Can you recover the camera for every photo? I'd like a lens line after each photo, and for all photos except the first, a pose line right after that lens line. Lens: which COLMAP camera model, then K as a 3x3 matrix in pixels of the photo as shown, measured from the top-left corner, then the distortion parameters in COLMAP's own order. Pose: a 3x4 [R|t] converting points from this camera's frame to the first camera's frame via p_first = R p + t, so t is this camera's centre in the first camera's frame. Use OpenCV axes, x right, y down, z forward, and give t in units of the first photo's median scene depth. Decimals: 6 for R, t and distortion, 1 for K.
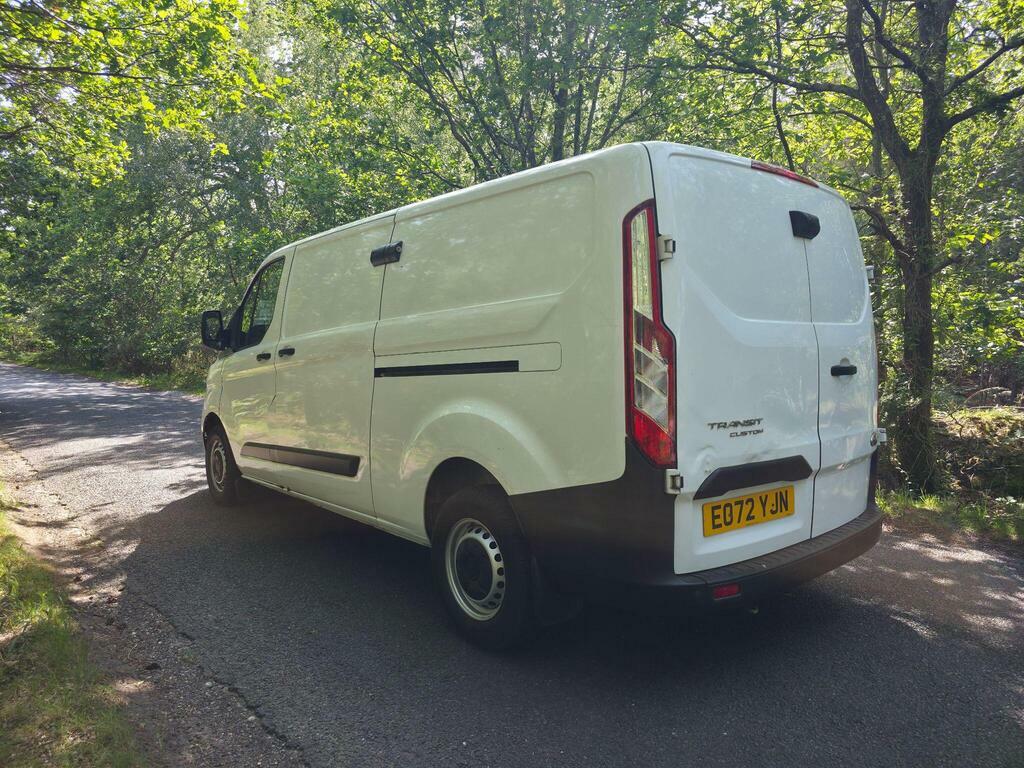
lens RADIAL K [[673.7, 0, 510.0], [0, 673.7, 386.8], [0, 0, 1]] dist [0.050510, -0.038860]
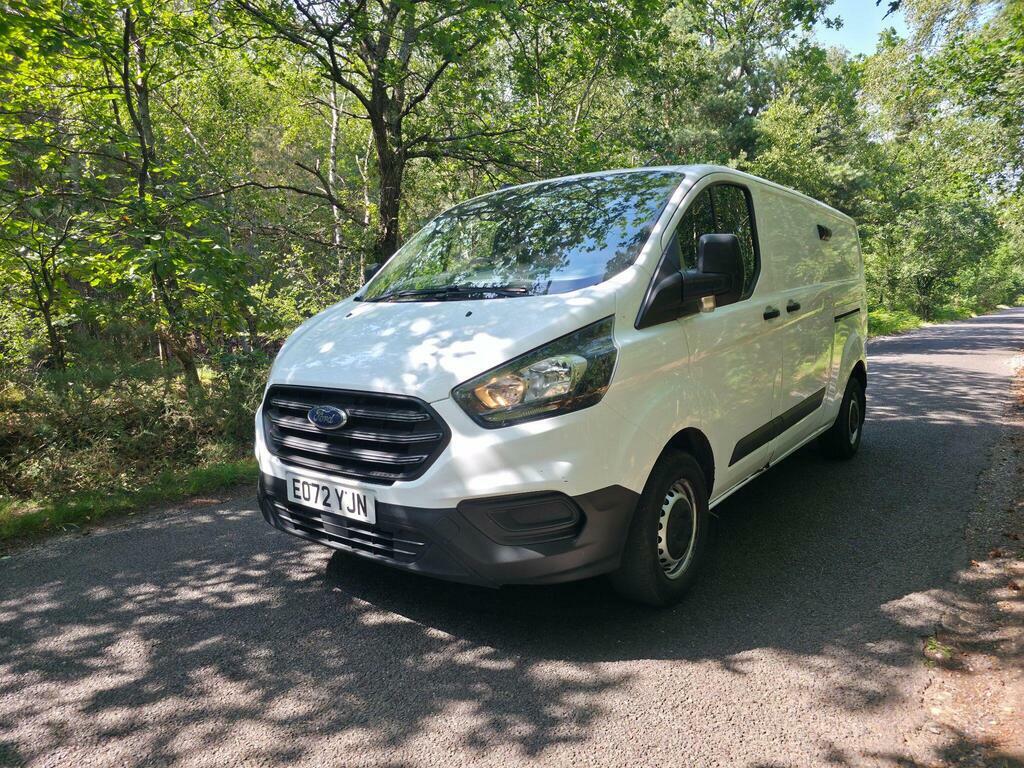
lens RADIAL K [[673.7, 0, 506.8], [0, 673.7, 395.9], [0, 0, 1]] dist [0.050510, -0.038860]
pose [[-0.211206, -0.108419, 0.971410, -1.361496], [0.084343, 0.988101, 0.128620, -0.097930], [-0.973796, 0.109098, -0.199549, 1.854592]]
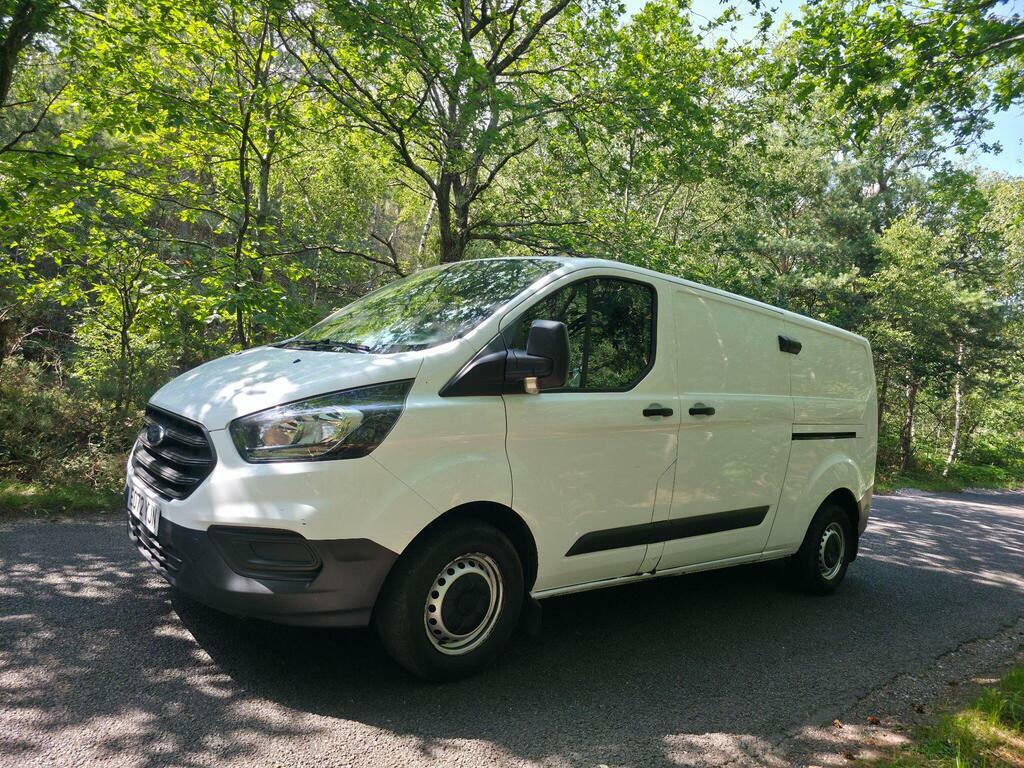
lens RADIAL K [[673.7, 0, 503.8], [0, 673.7, 390.5], [0, 0, 1]] dist [0.050510, -0.038860]
pose [[-0.004640, 0.002715, 0.999986, -1.436993], [-0.054230, 0.998524, -0.002962, -0.071966], [-0.998518, -0.054243, -0.004486, 1.489786]]
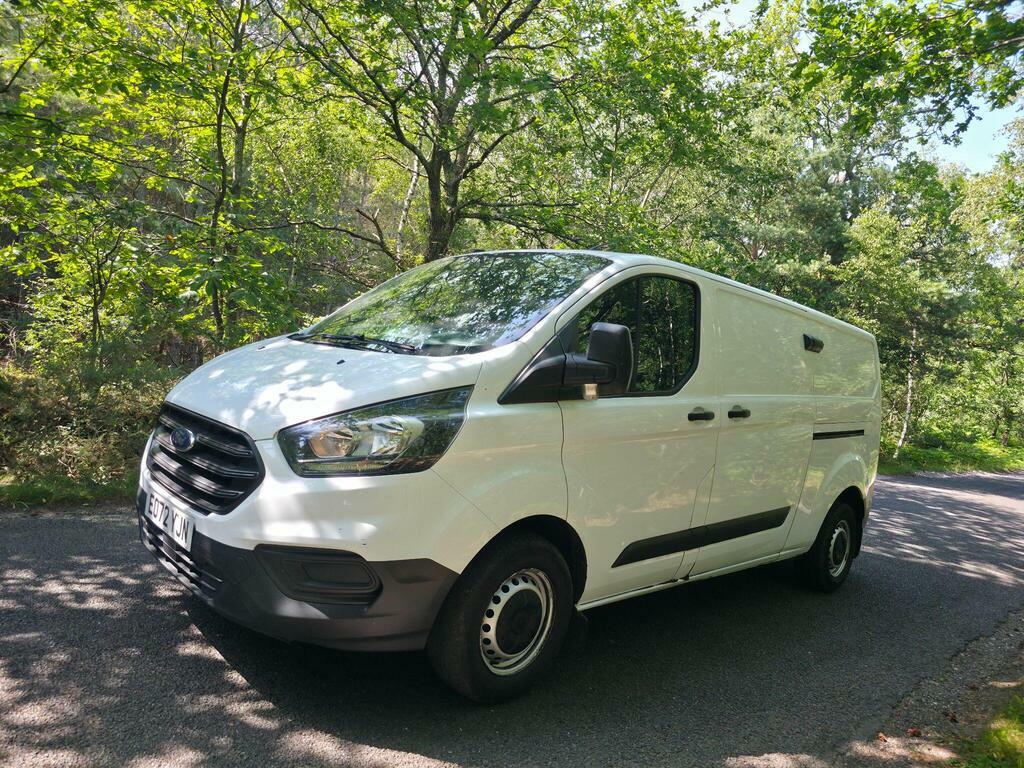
lens RADIAL K [[673.7, 0, 494.7], [0, 673.7, 381.8], [0, 0, 1]] dist [0.050510, -0.038860]
pose [[-0.060774, -0.023039, 0.997886, -1.385319], [-0.072058, 0.997226, 0.018636, -0.099978], [-0.995547, -0.070773, -0.062266, 1.608892]]
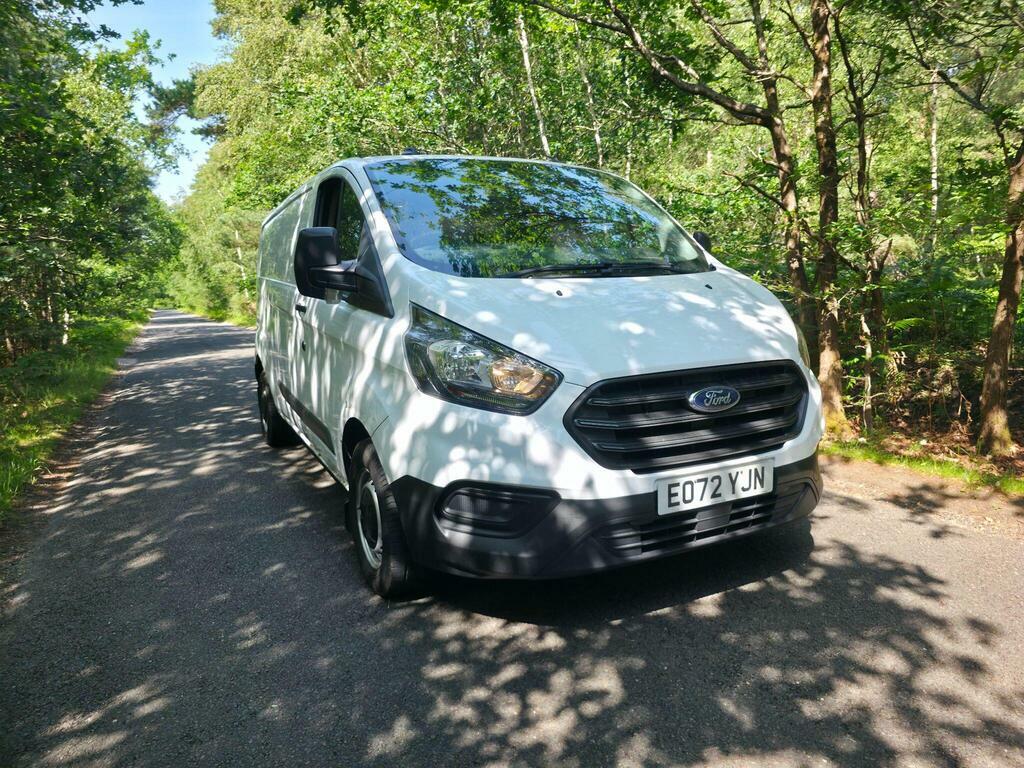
lens RADIAL K [[673.7, 0, 531.2], [0, 673.7, 369.6], [0, 0, 1]] dist [0.050510, -0.038860]
pose [[-0.979333, 0.015602, 0.201652, -0.579933], [0.051144, 0.983721, 0.172268, -0.149863], [-0.195682, 0.179021, -0.964189, 2.565100]]
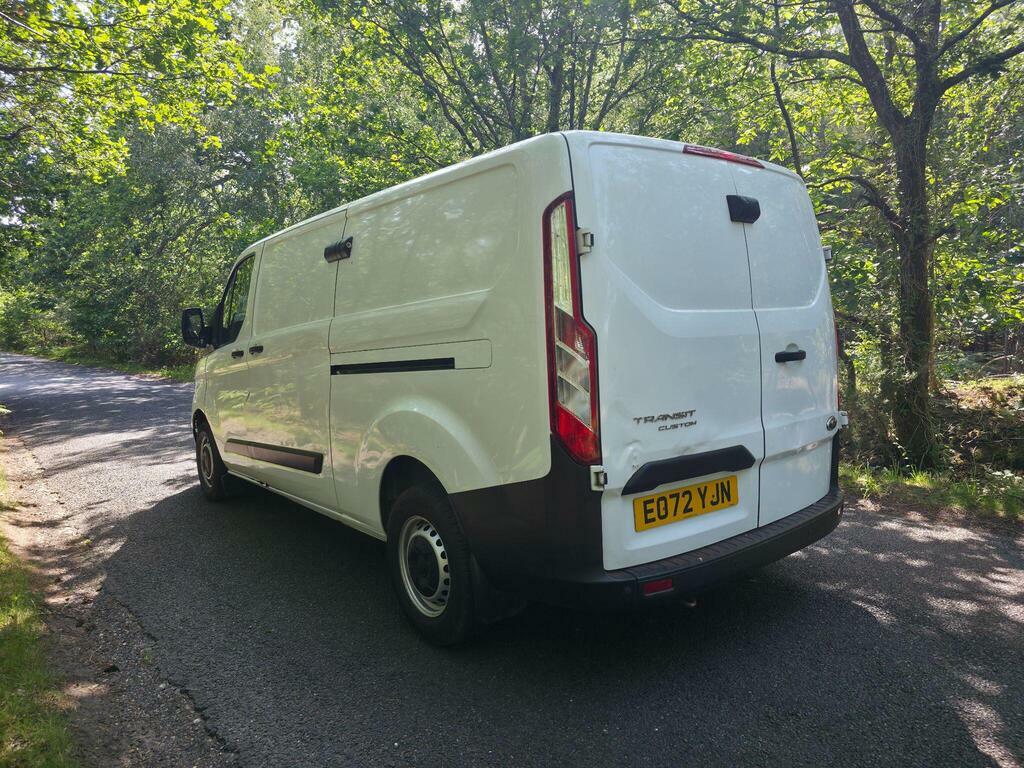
lens RADIAL K [[673.7, 0, 520.5], [0, 673.7, 383.2], [0, 0, 1]] dist [0.050510, -0.038860]
pose [[0.999148, -0.030859, -0.027409, 0.100415], [0.031578, 0.999158, 0.026185, -0.017869], [0.026578, -0.027029, 0.999281, 0.009199]]
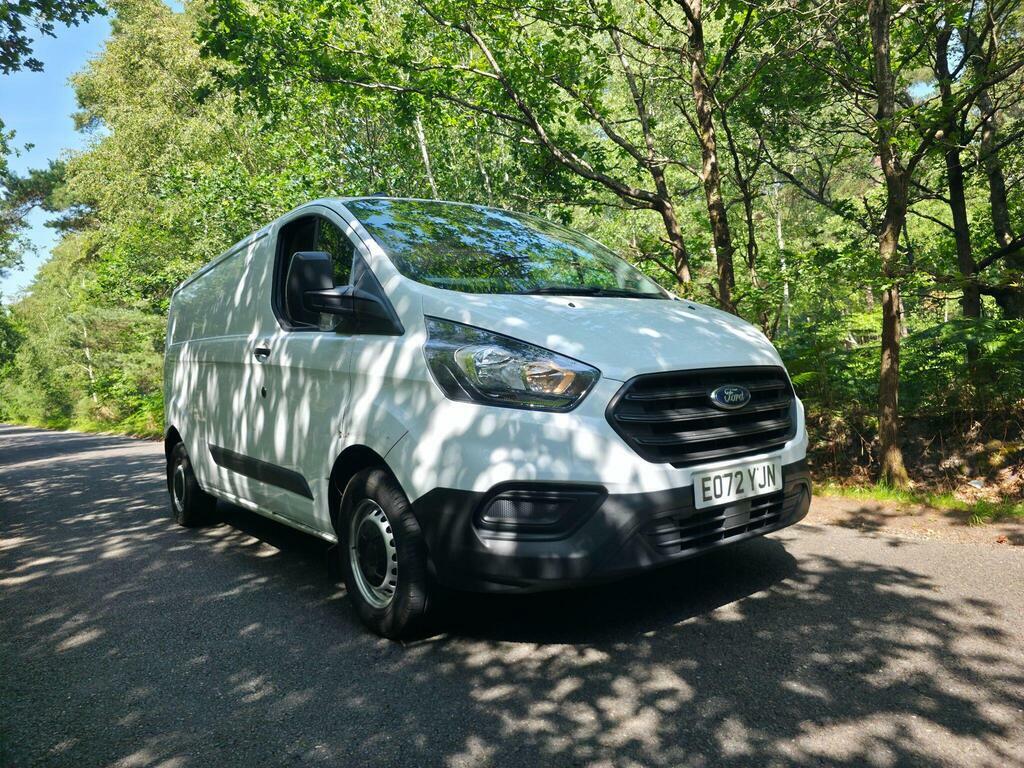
lens RADIAL K [[673.7, 0, 520.2], [0, 673.7, 369.7], [0, 0, 1]] dist [0.050510, -0.038860]
pose [[-0.997151, 0.070206, 0.027578, -0.427979], [0.071315, 0.996589, 0.041523, -0.070951], [-0.024569, 0.043371, -0.998757, 2.594383]]
